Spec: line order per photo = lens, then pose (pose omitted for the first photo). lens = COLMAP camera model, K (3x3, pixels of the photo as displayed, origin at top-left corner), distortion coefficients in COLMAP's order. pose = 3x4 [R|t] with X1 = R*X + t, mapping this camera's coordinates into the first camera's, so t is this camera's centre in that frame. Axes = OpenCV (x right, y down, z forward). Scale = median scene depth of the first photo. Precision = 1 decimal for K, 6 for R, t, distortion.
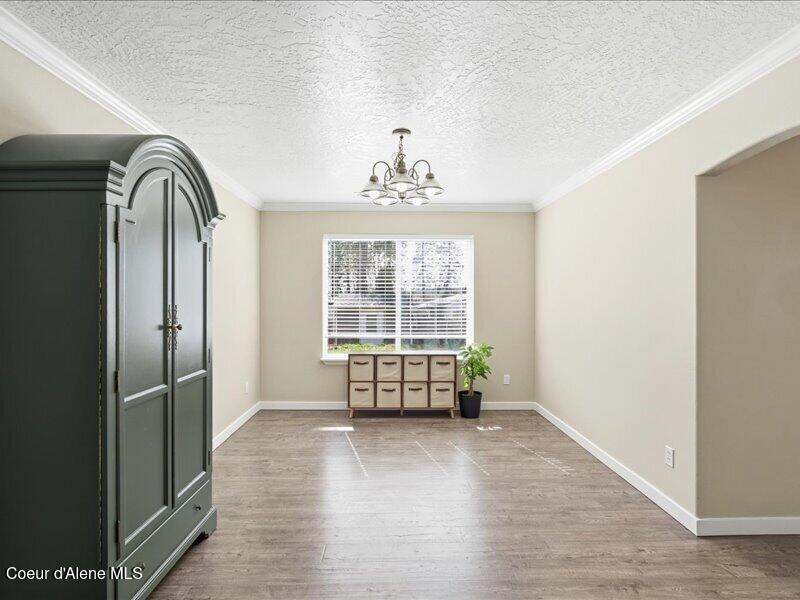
lens RADIAL K [[405.9, 0, 400.3], [0, 405.9, 296.3], [0, 0, 1]] dist [-0.019514, -0.000117]
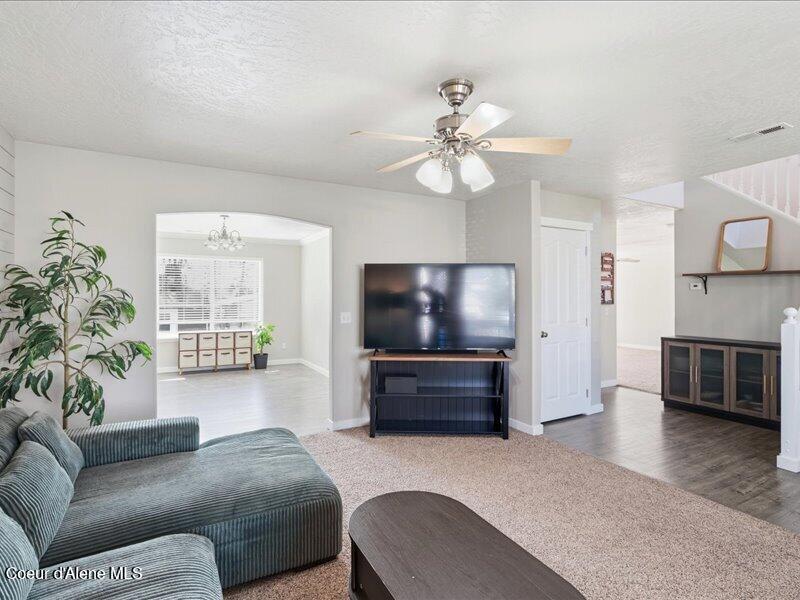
lens RADIAL K [[405.9, 0, 400.5], [0, 405.9, 299.1], [0, 0, 1]] dist [-0.019514, -0.000117]
pose [[0.880080, -0.006563, 0.474780, -0.111270], [0.004397, 0.999974, 0.005672, 0.006811], [-0.474805, -0.002904, 0.880086, -0.739722]]
